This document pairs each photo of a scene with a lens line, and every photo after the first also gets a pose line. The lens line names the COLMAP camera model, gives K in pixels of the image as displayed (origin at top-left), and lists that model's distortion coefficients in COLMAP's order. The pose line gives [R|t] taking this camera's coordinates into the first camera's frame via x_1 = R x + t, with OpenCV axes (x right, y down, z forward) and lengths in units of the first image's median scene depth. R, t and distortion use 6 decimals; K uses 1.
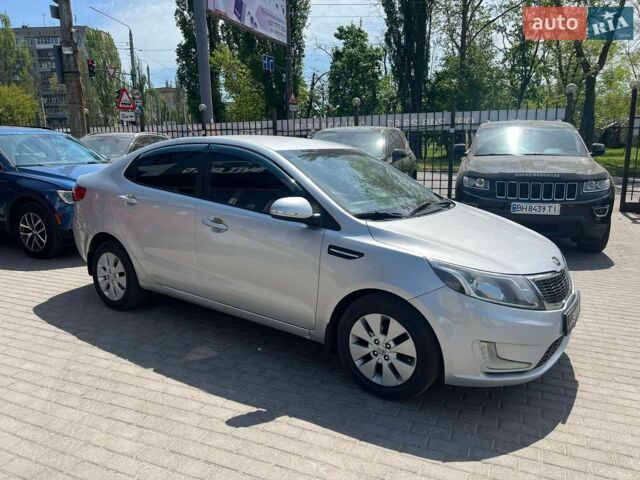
lens RADIAL K [[483.4, 0, 323.5], [0, 483.4, 239.1], [0, 0, 1]] dist [0.046318, -0.051013]
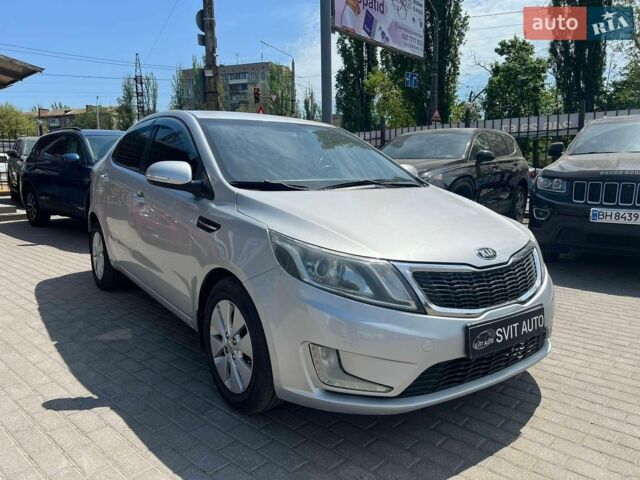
lens RADIAL K [[483.4, 0, 323.5], [0, 483.4, 239.1], [0, 0, 1]] dist [0.046318, -0.051013]
pose [[0.944630, 0.054062, -0.323654, 0.102579], [-0.069724, 0.996881, -0.036982, 0.014232], [0.320645, 0.057500, 0.945453, 0.055981]]
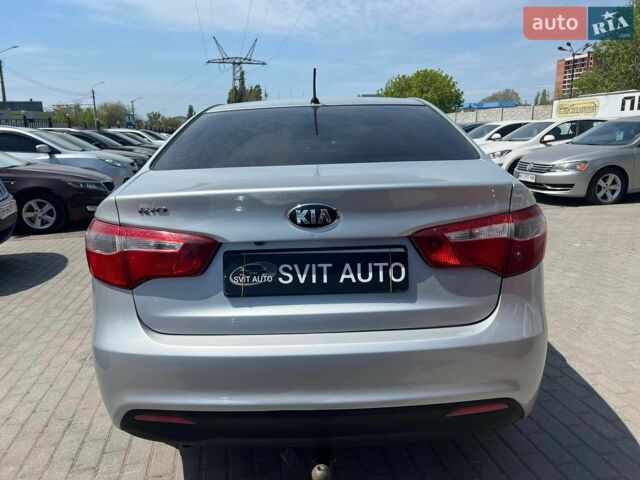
lens RADIAL K [[483.4, 0, 323.5], [0, 483.4, 239.1], [0, 0, 1]] dist [0.046318, -0.051013]
pose [[-0.566448, -0.160452, 0.808326, -0.229629], [0.193231, 0.927658, 0.319550, -0.074129], [-0.801123, 0.337202, -0.494466, 0.424115]]
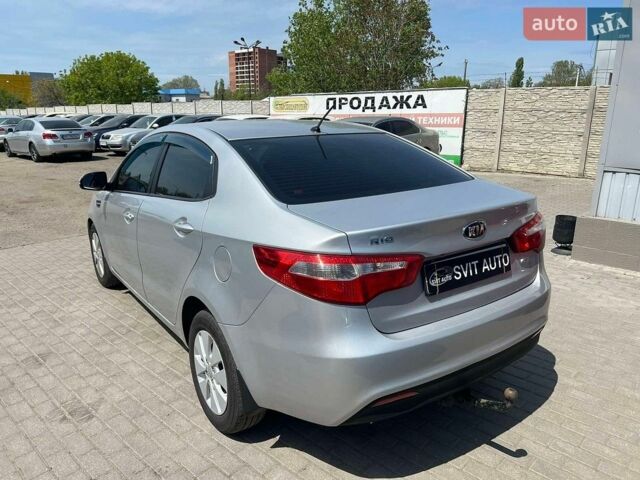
lens RADIAL K [[483.5, 0, 316.8], [0, 483.5, 241.2], [0, 0, 1]] dist [0.047284, -0.050345]
pose [[-0.933018, -0.082923, 0.350144, -0.156110], [0.082638, 0.897695, 0.432800, -0.110969], [-0.350211, 0.432745, -0.830713, 0.513355]]
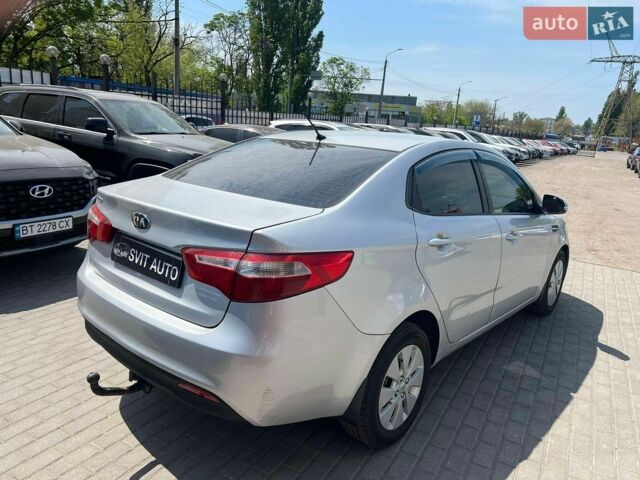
lens RADIAL K [[485.3, 0, 320.0], [0, 485.3, 240.0], [0, 0, 1]] dist [0.048794, -0.051574]
pose [[0.103597, -0.223661, 0.969146, -0.288986], [0.131987, 0.968863, 0.209486, -0.066228], [-0.985823, 0.106213, 0.129892, 0.303510]]
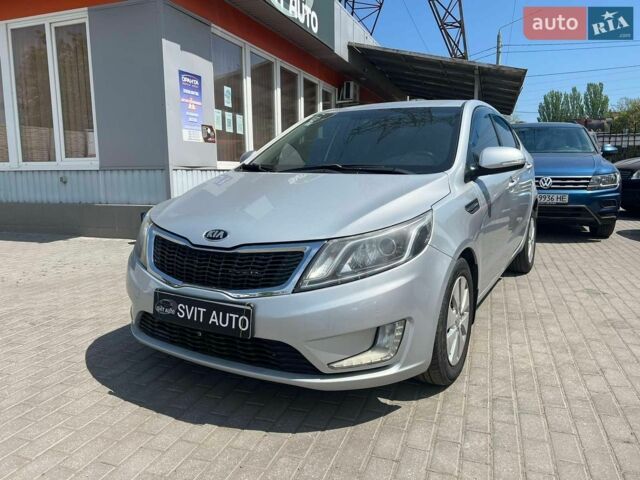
lens RADIAL K [[483.4, 0, 323.5], [0, 483.4, 239.1], [0, 0, 1]] dist [0.046318, -0.051013]
pose [[0.074928, 0.160338, -0.984214, 0.250339], [-0.193085, 0.970642, 0.143428, -0.016763], [0.978317, 0.179290, 0.103687, 0.231303]]
